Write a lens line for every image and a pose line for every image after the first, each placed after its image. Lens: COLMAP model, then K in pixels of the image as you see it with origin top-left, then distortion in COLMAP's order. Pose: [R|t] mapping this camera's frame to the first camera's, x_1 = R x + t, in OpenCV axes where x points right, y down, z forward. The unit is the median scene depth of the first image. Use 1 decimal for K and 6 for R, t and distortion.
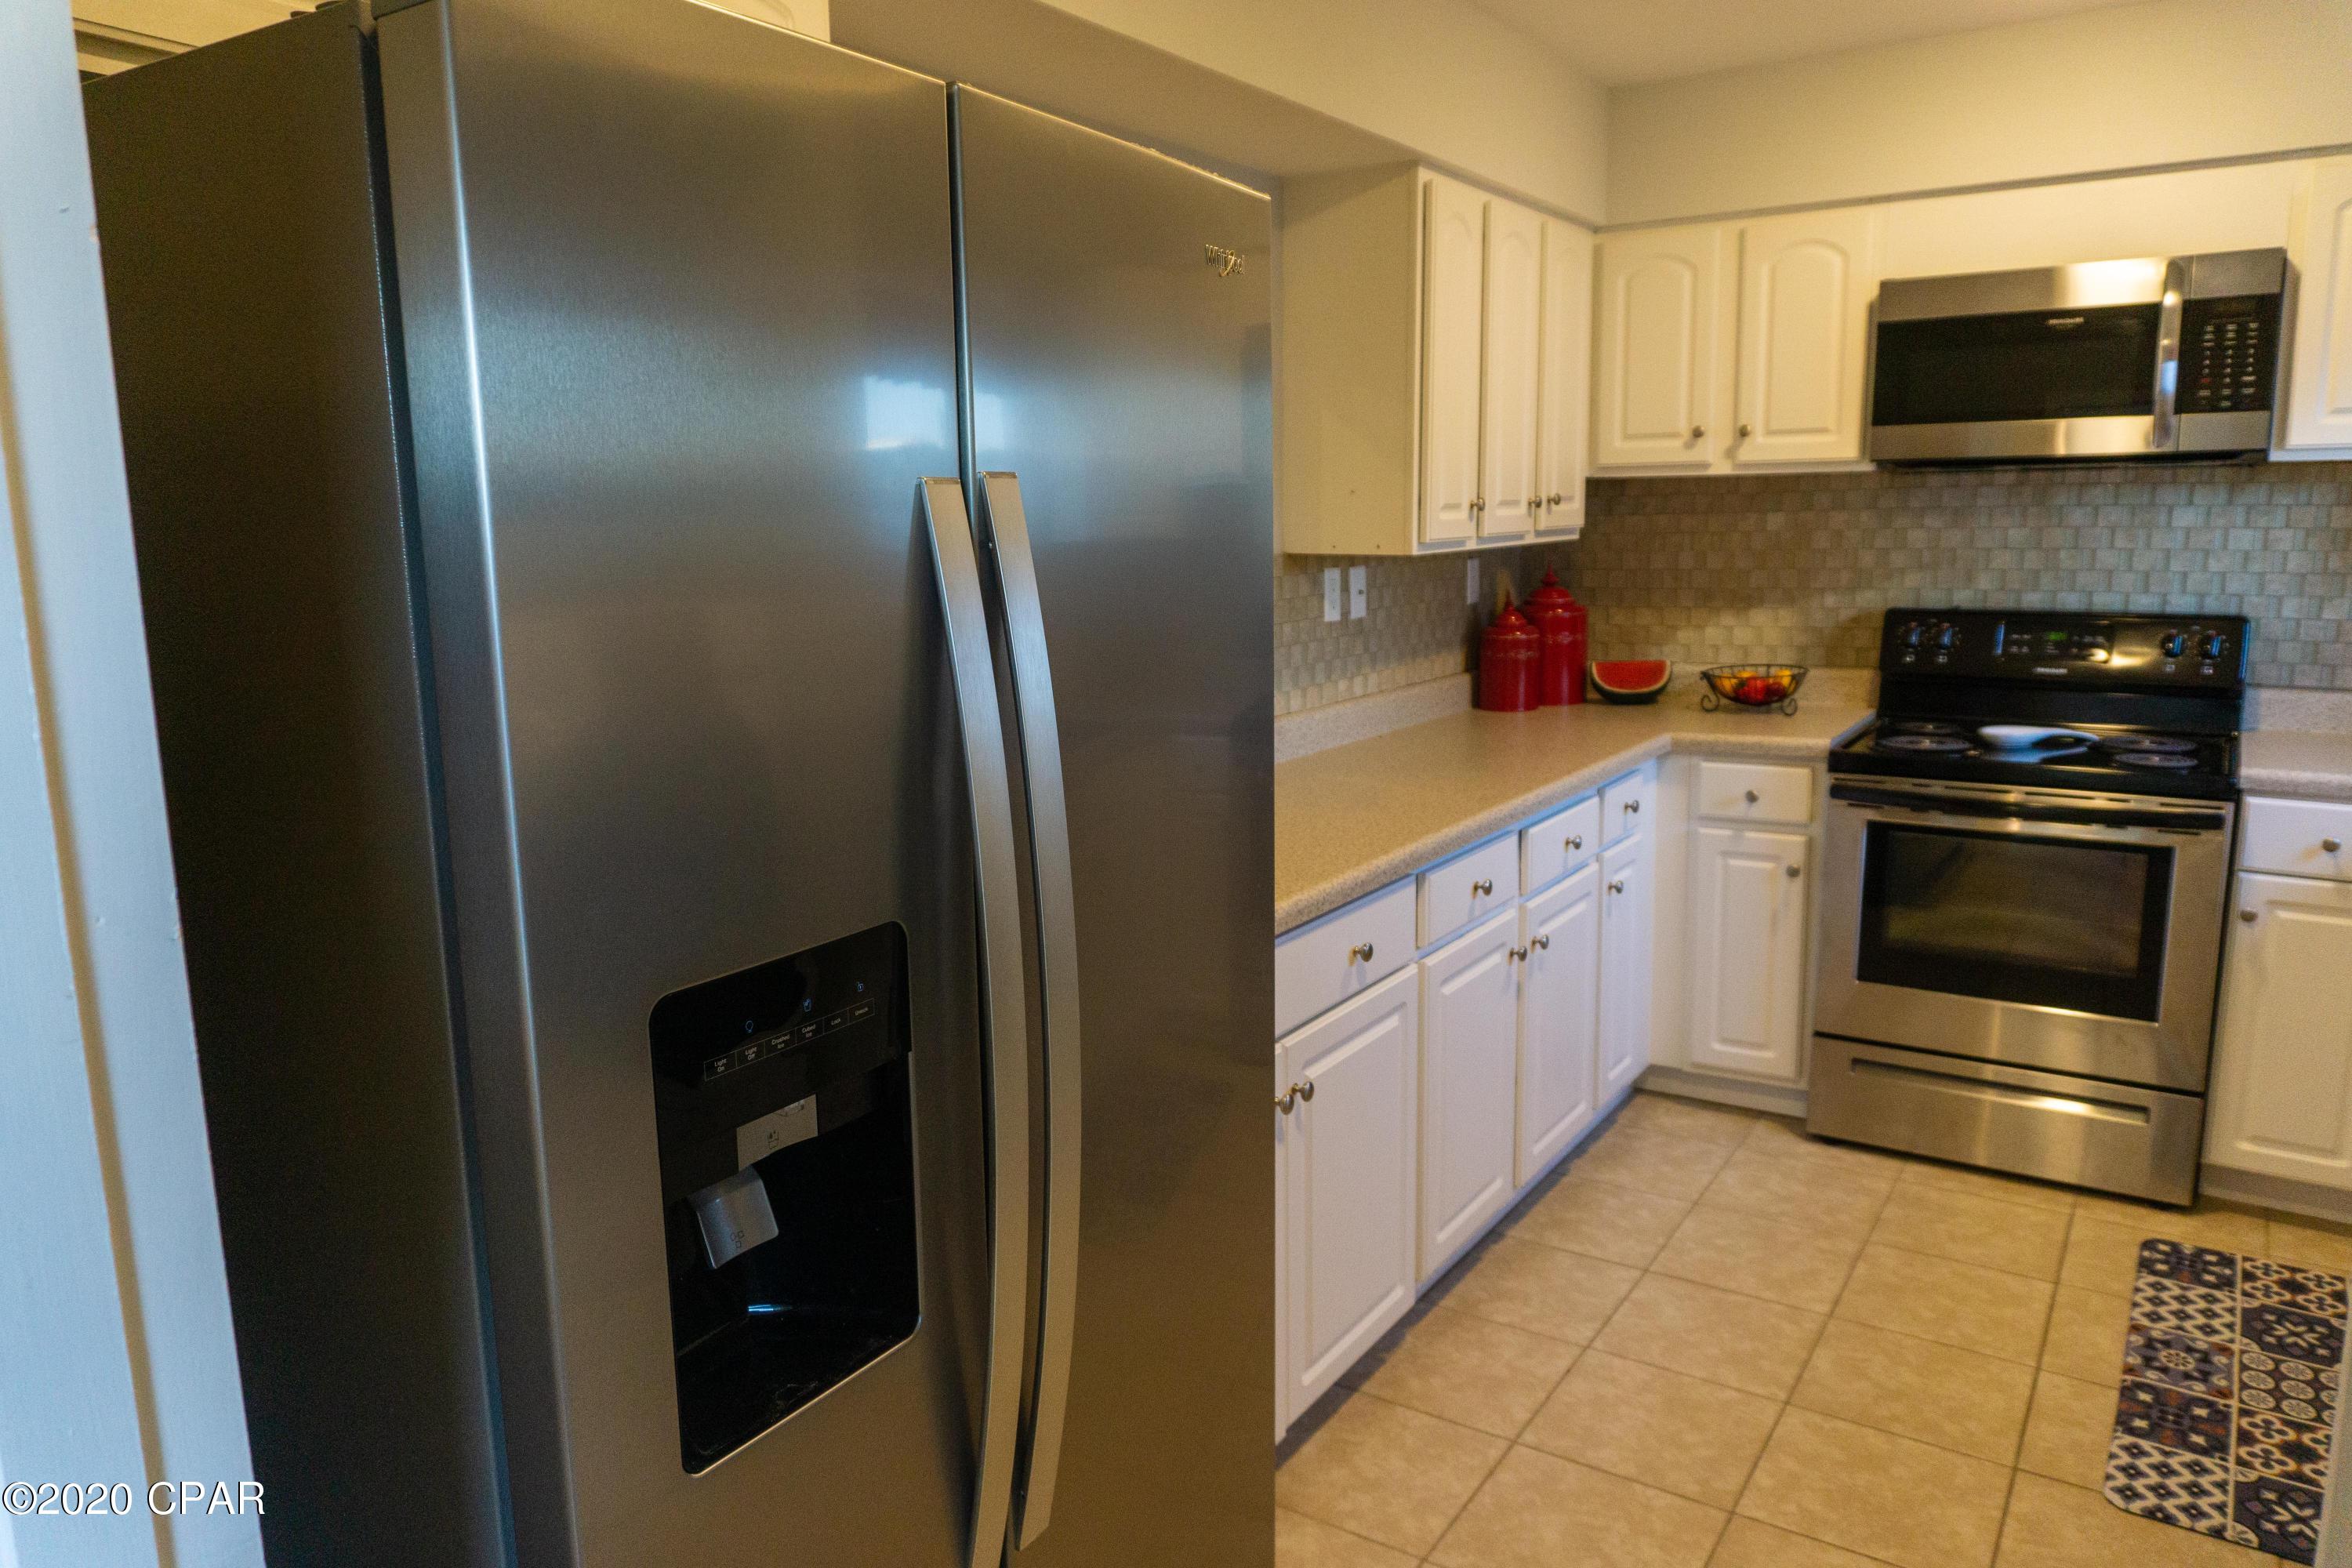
lens RADIAL K [[1575.5, 0, 1183.6], [0, 1575.5, 786.0], [0, 0, 1]] dist [-0.009868, -0.009349]
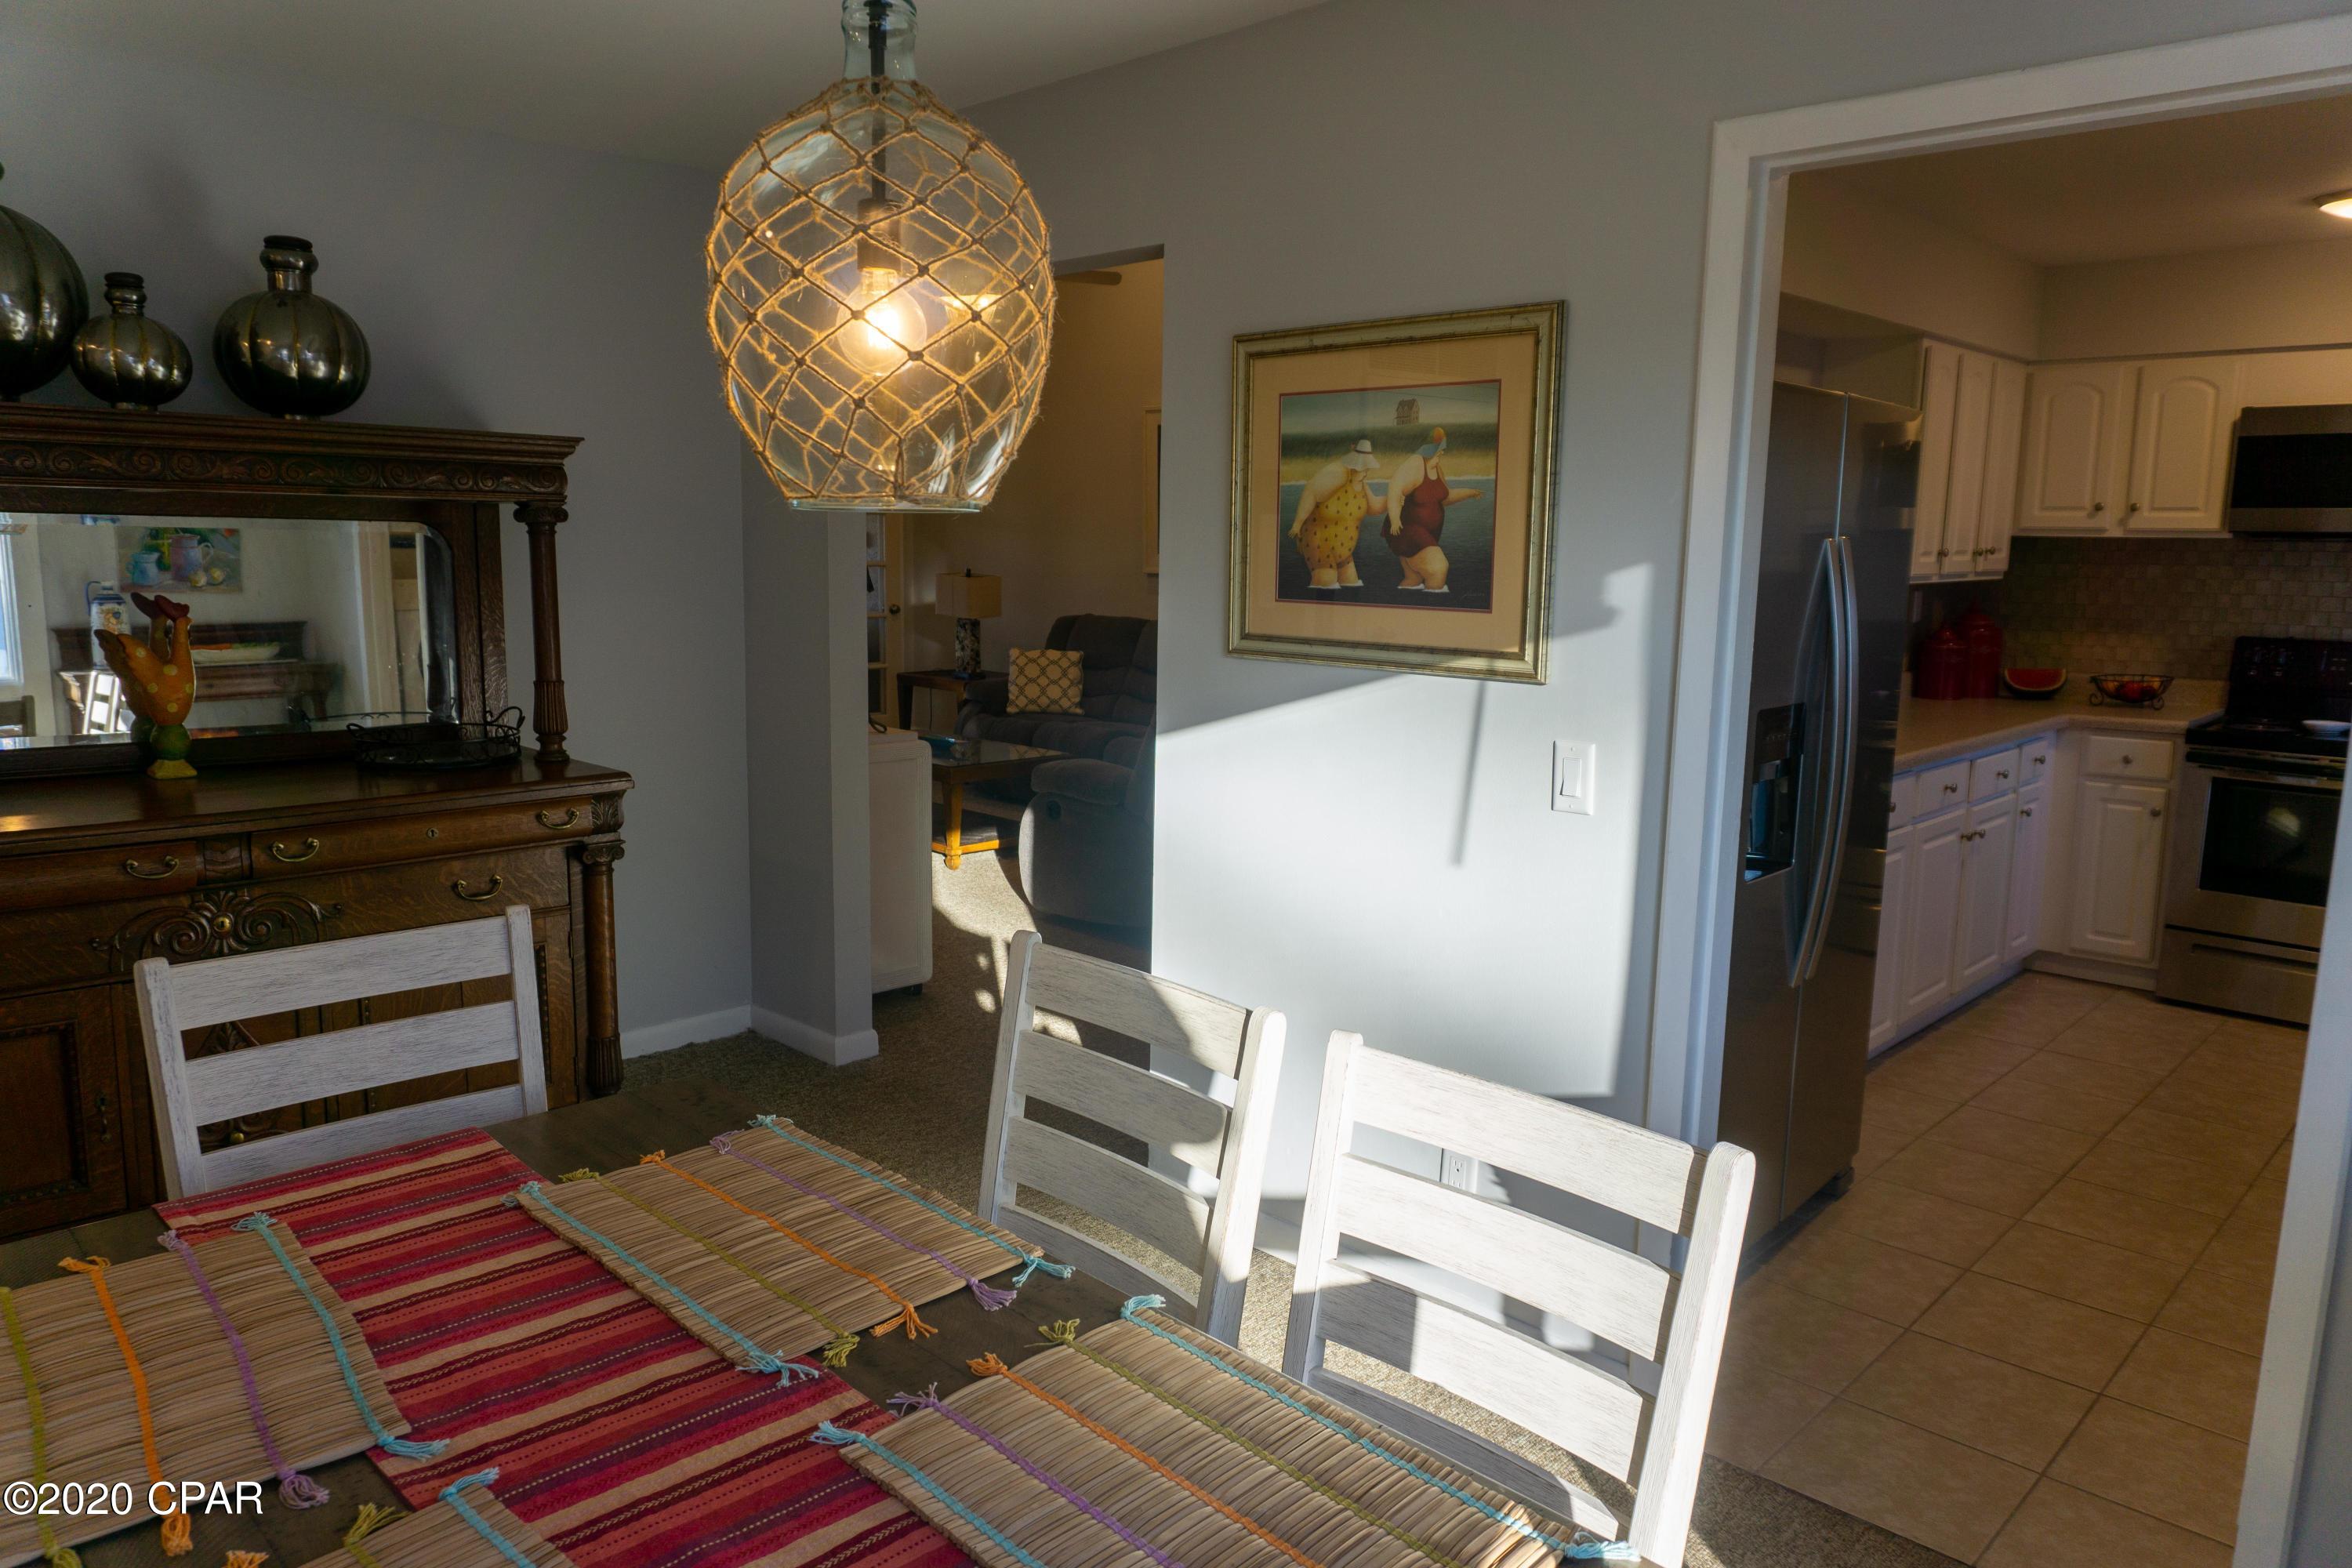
lens RADIAL K [[1575.5, 0, 1183.6], [0, 1575.5, 786.0], [0, 0, 1]] dist [-0.009868, -0.009349]
pose [[0.981861, 0.059224, -0.180114, -0.224835], [-0.062387, 0.997981, -0.011943, 0.099747], [0.179043, 0.022963, 0.983573, -0.561085]]
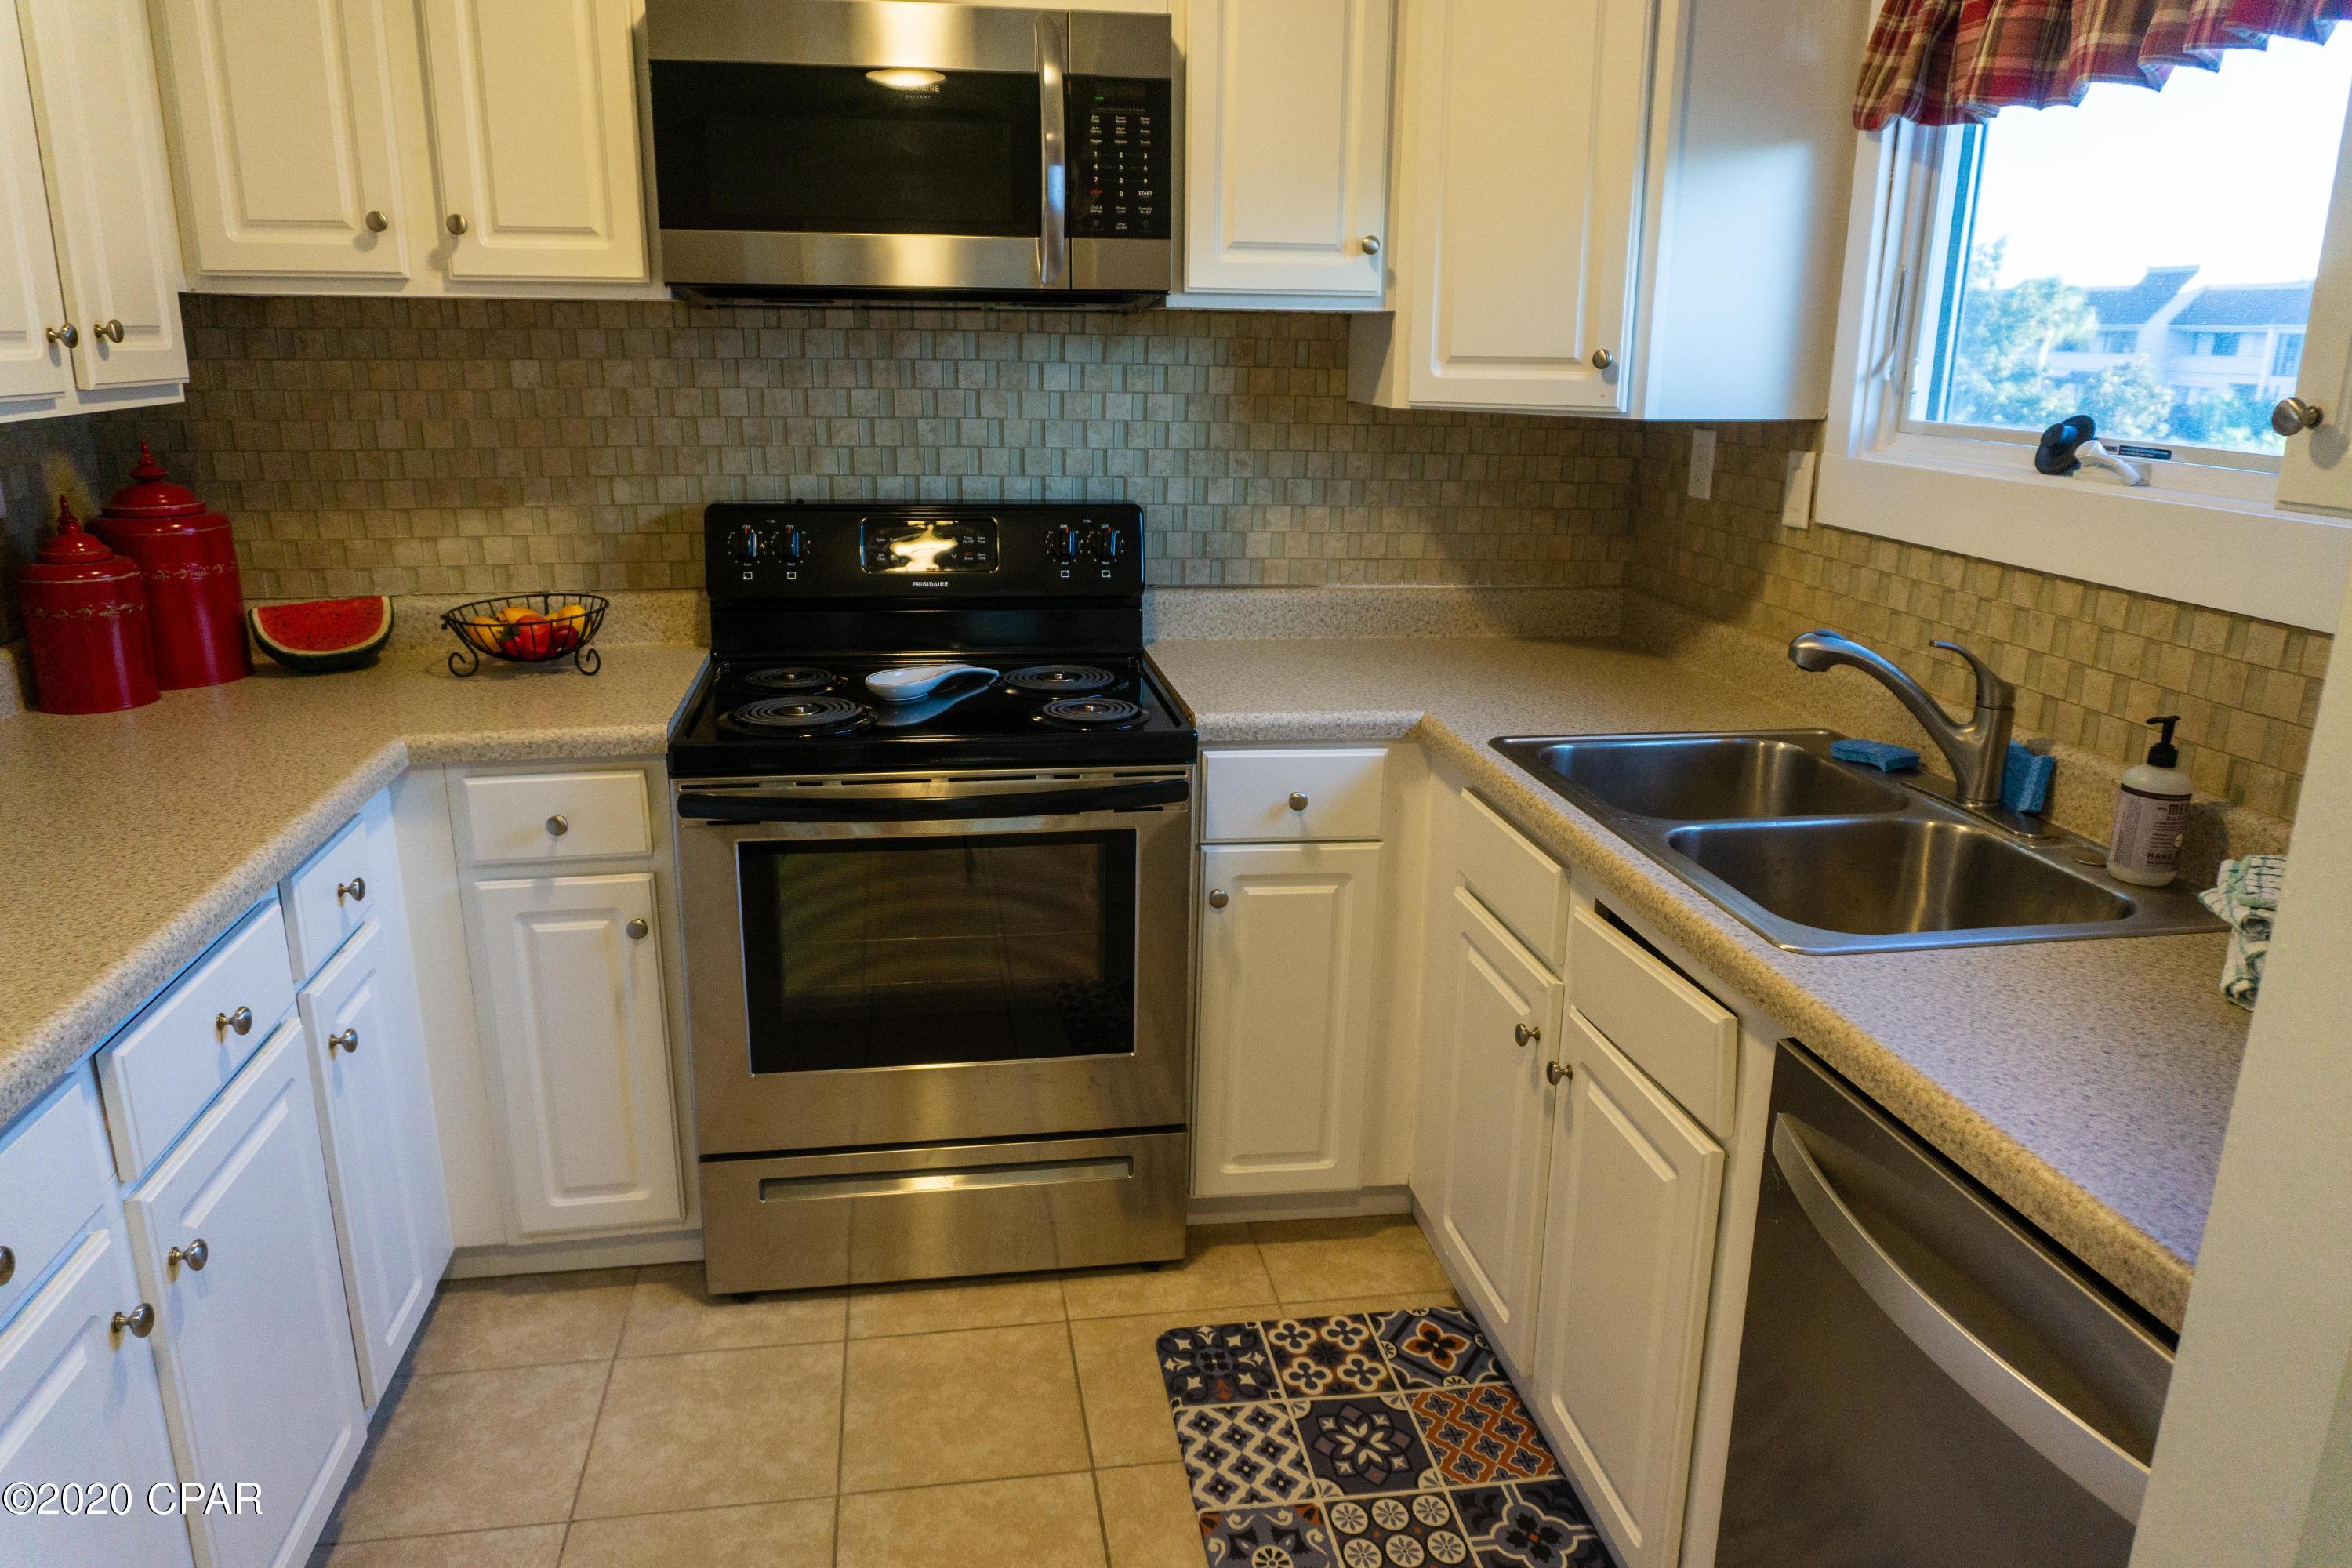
lens RADIAL K [[1575.5, 0, 1183.6], [0, 1575.5, 786.0], [0, 0, 1]] dist [-0.009868, -0.009349]
pose [[0.728730, -0.158688, 0.666162, 0.125424], [0.091771, 0.986636, 0.134637, -0.068652], [-0.678624, -0.036980, 0.733554, 0.363617]]
